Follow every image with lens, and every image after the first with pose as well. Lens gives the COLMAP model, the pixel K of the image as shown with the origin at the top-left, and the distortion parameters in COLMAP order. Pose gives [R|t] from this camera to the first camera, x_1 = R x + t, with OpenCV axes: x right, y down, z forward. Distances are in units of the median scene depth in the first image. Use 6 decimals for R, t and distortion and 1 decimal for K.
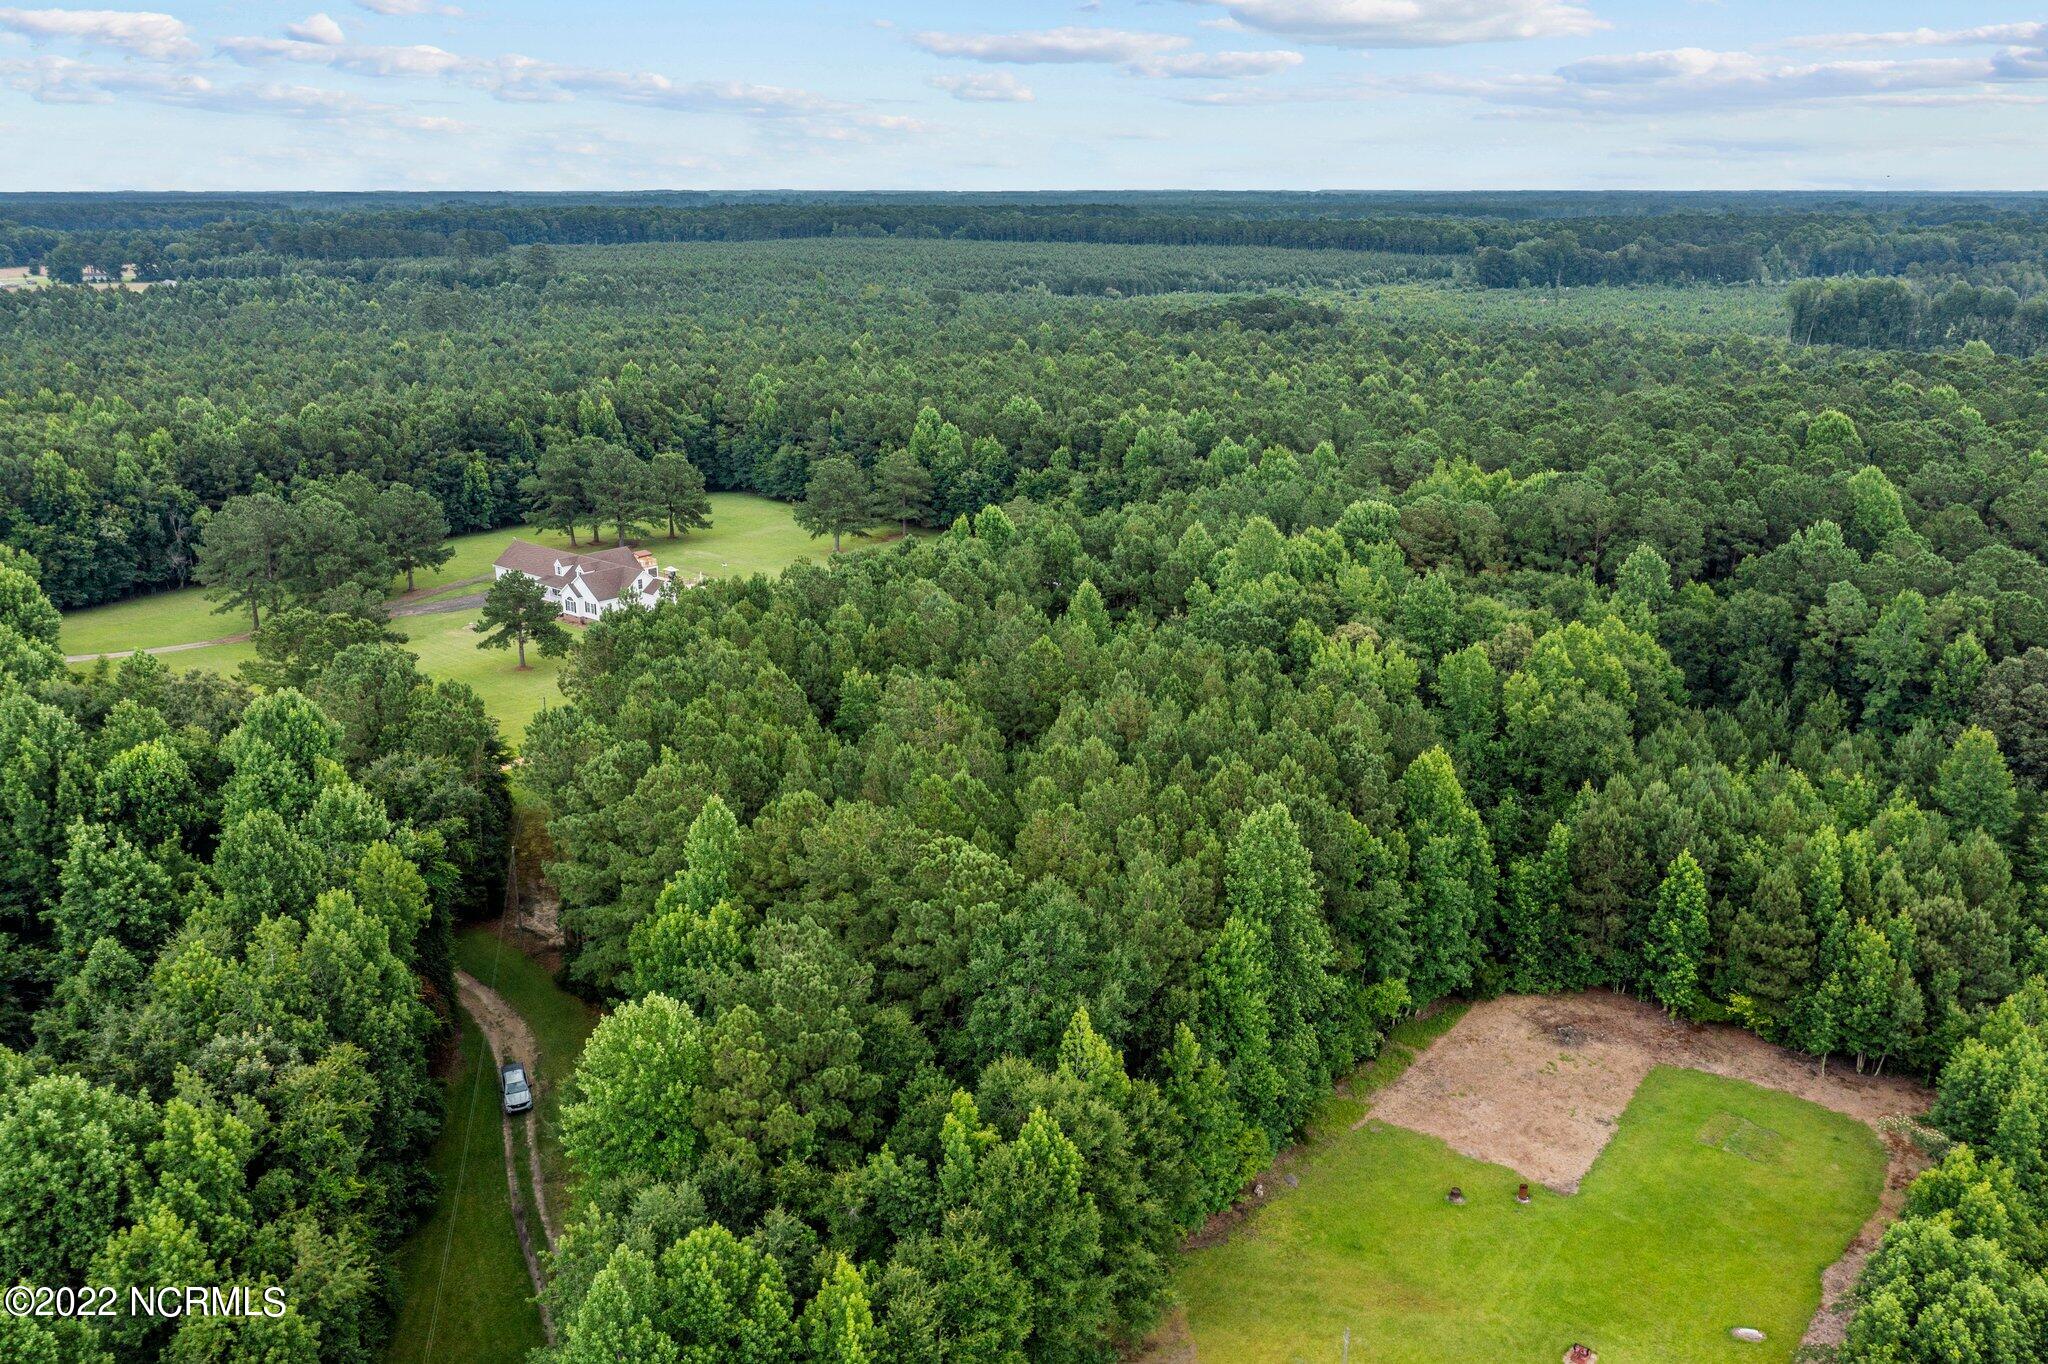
lens RADIAL K [[1637.4, 0, 1021.0], [0, 1637.4, 678.9], [0, 0, 1]] dist [-0.014688, 0.003128]
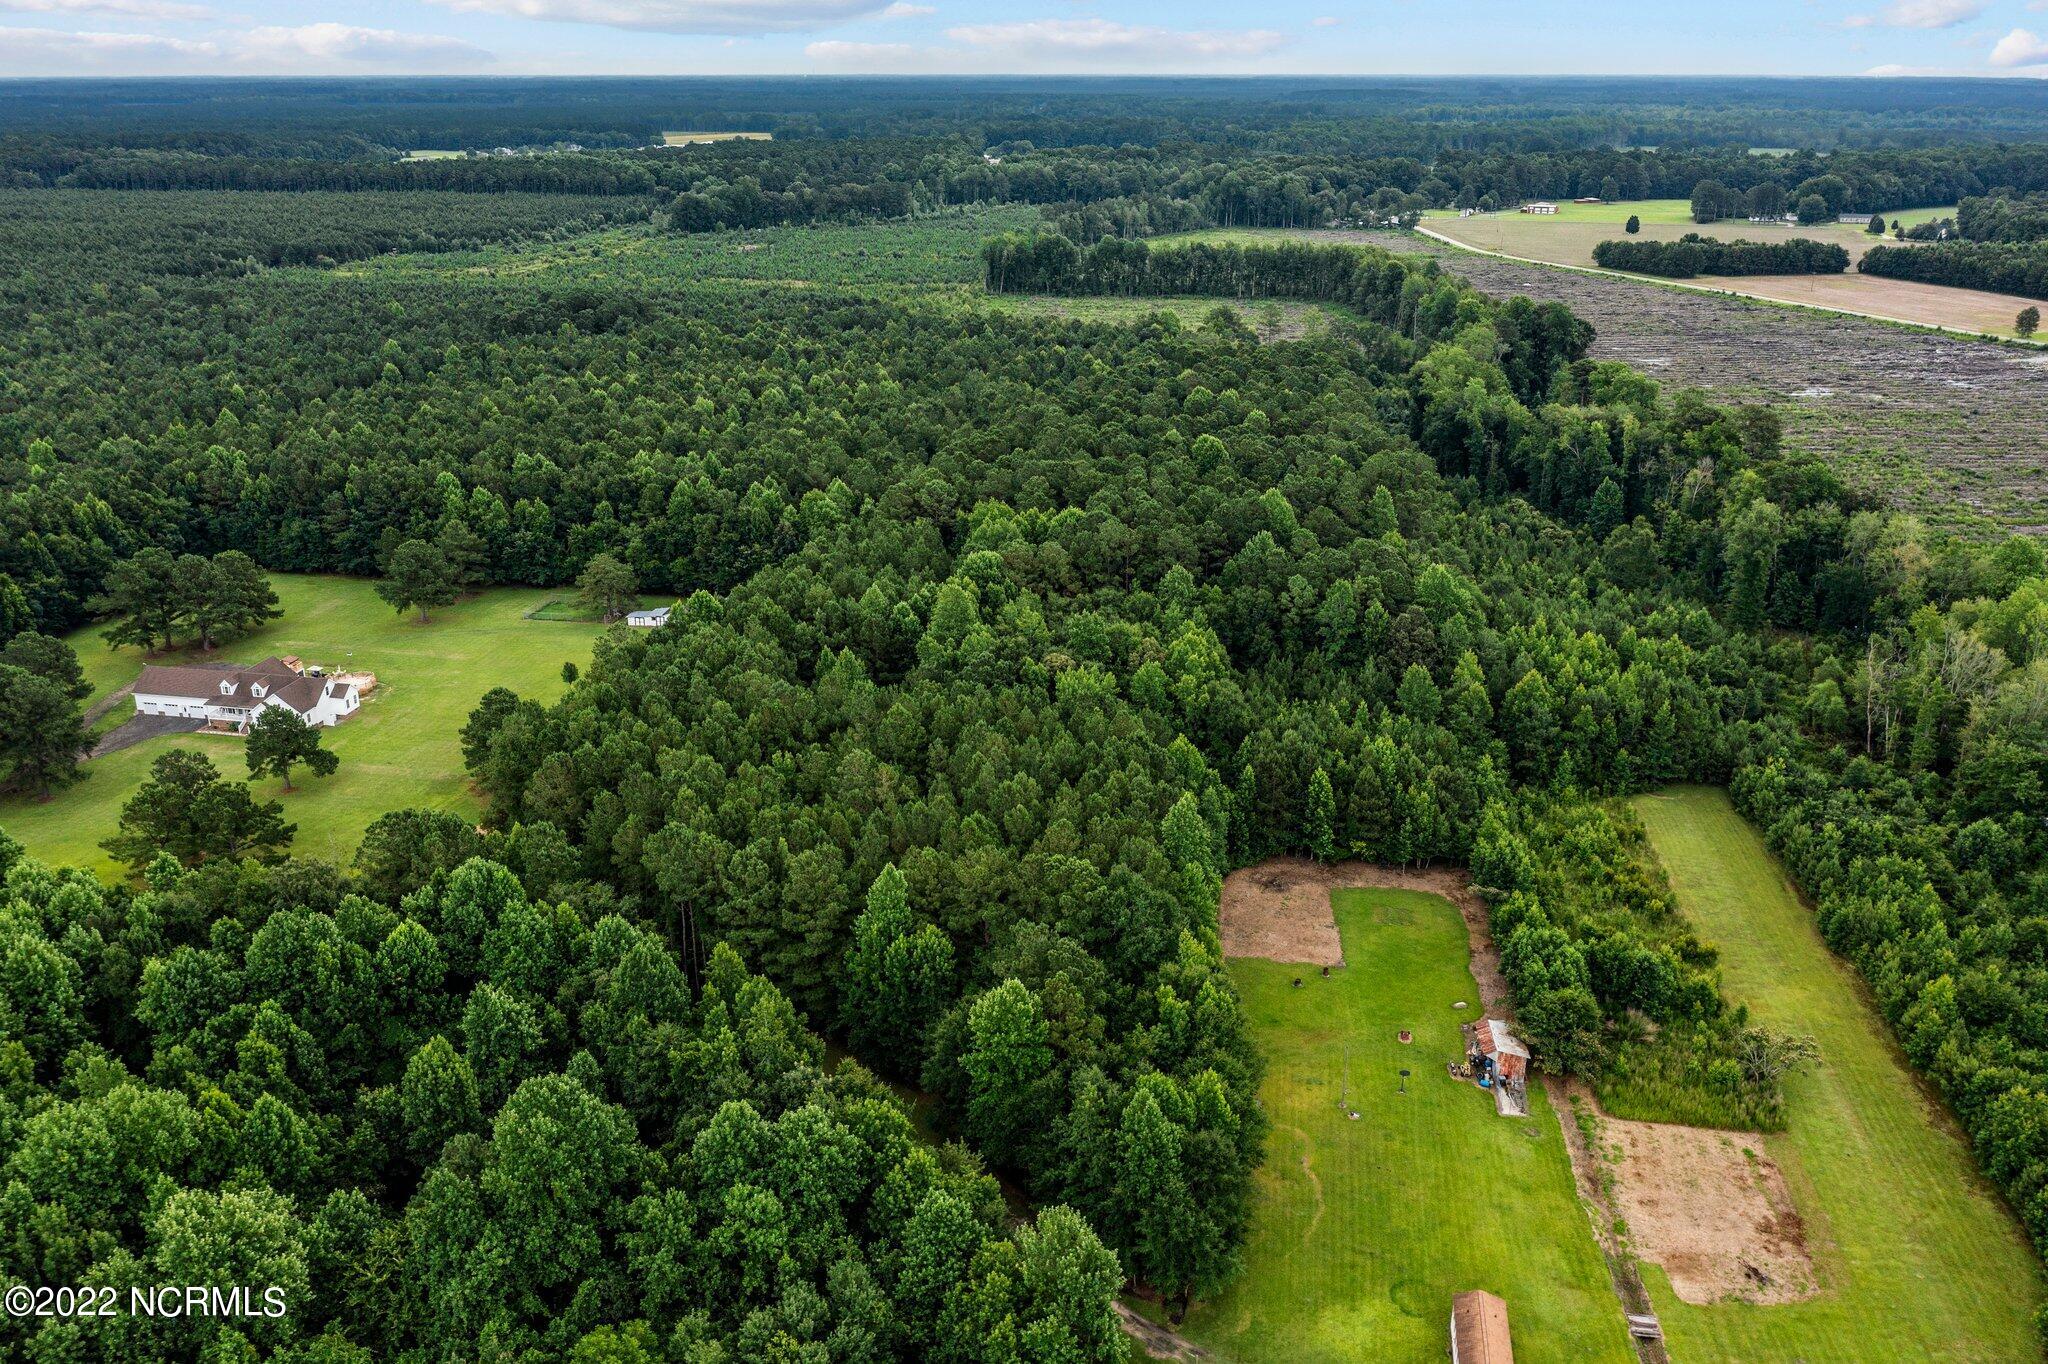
lens RADIAL K [[1672.4, 0, 1019.2], [0, 1672.4, 675.7], [0, 0, 1]] dist [-0.016248, 0.013883]
pose [[0.860374, -0.172417, 0.479613, -0.709564], [0.143595, 0.984923, 0.096479, -0.210404], [-0.489016, -0.014138, 0.872160, -0.403915]]
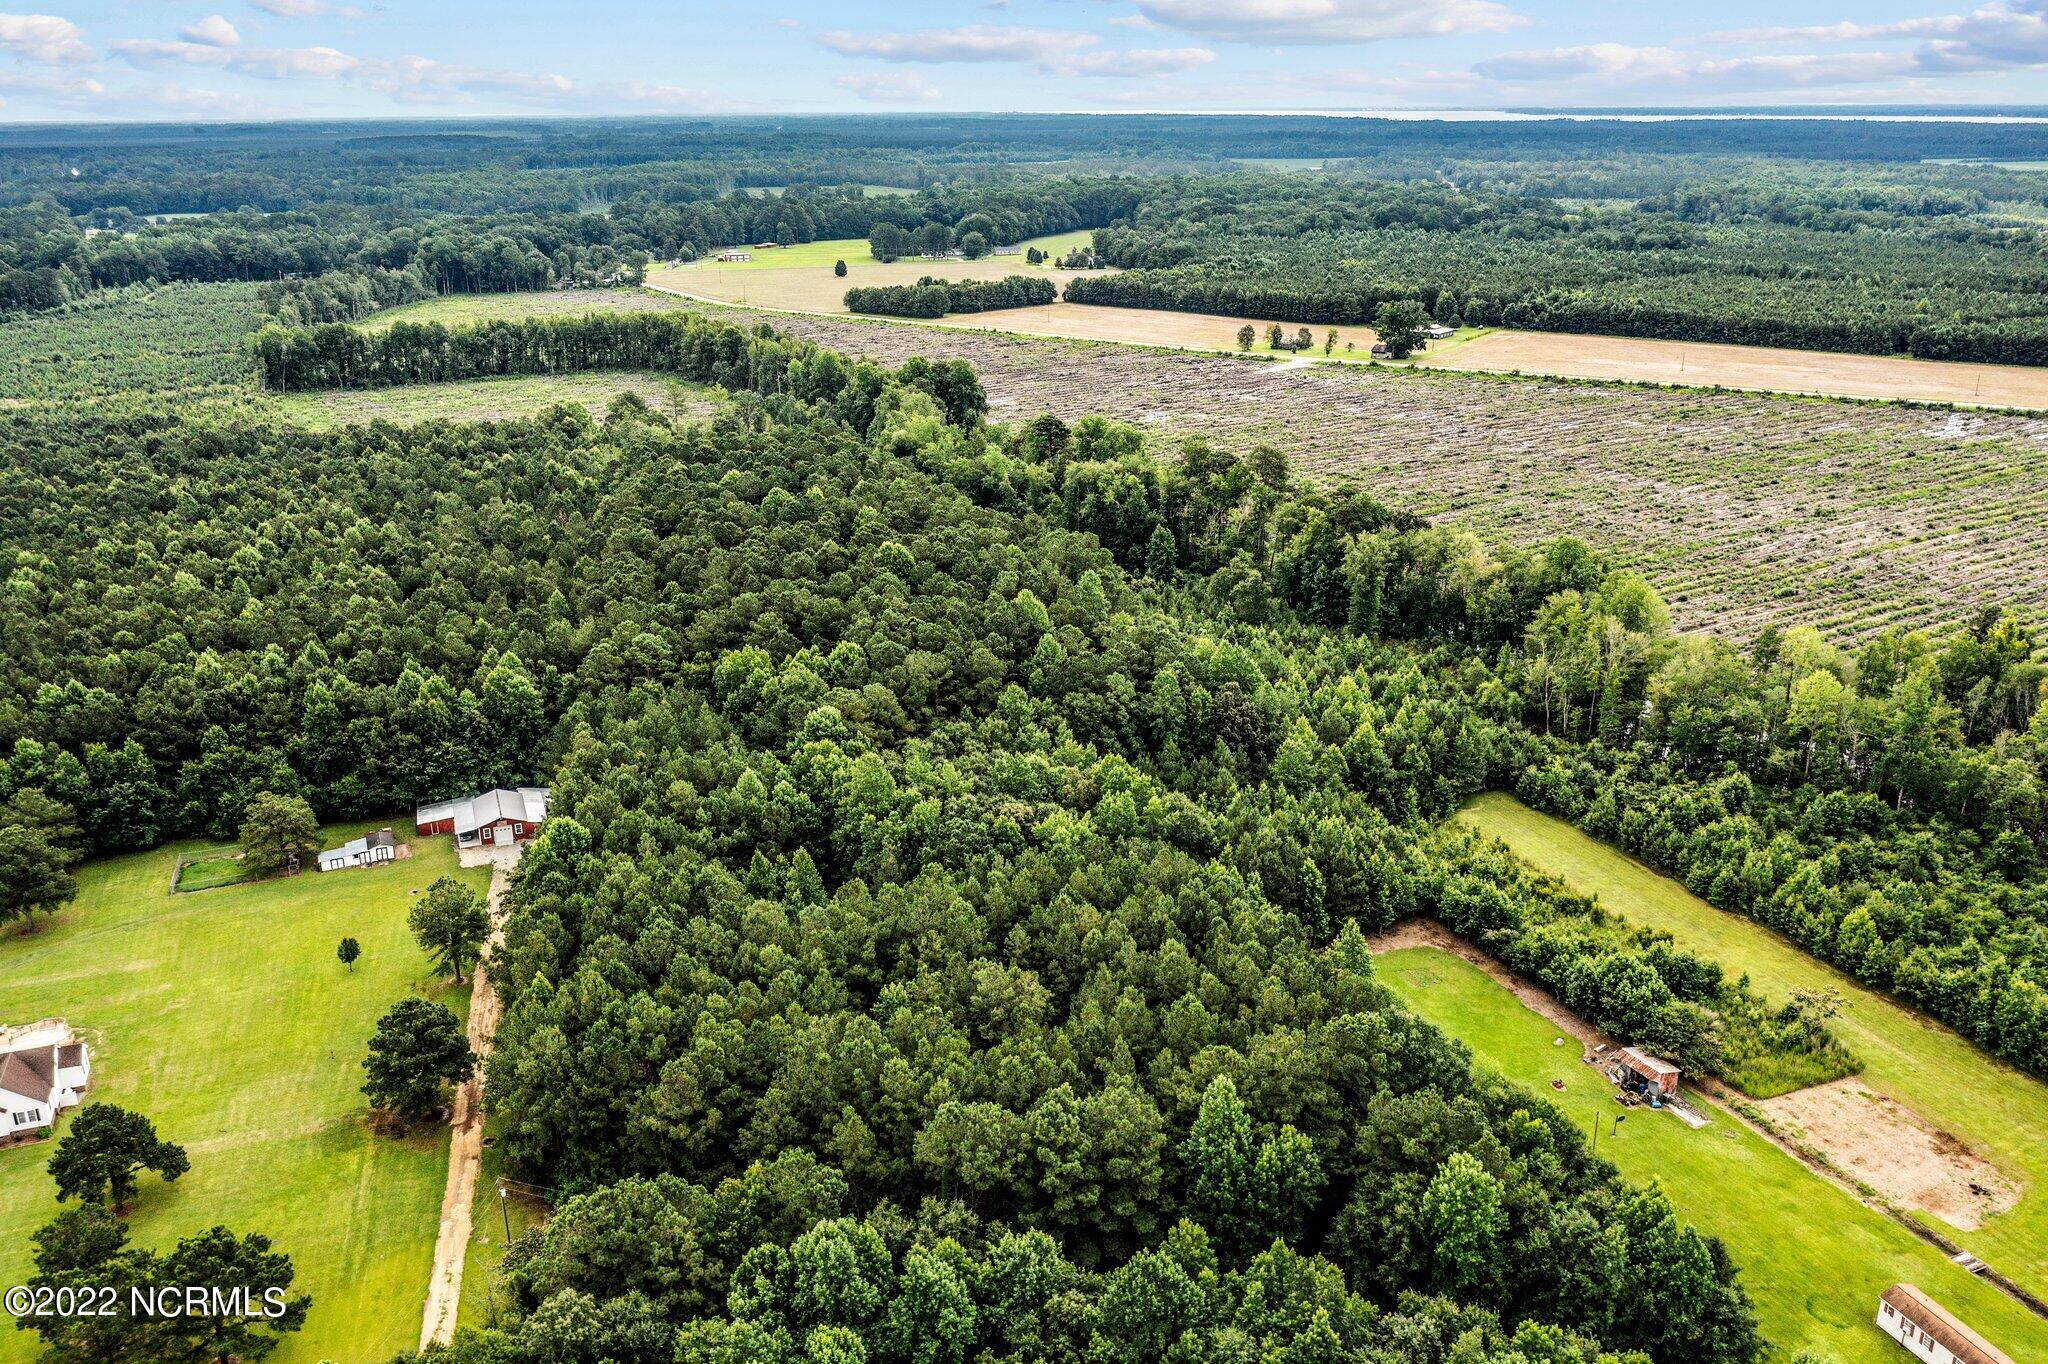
lens RADIAL K [[1637.4, 0, 1021.0], [0, 1637.4, 678.9], [0, 0, 1]] dist [-0.014688, 0.003128]
pose [[0.460976, -0.295832, 0.836651, -1.218802], [0.258083, 0.946738, 0.192560, -0.521184], [-0.849055, 0.127160, 0.512773, 0.301845]]
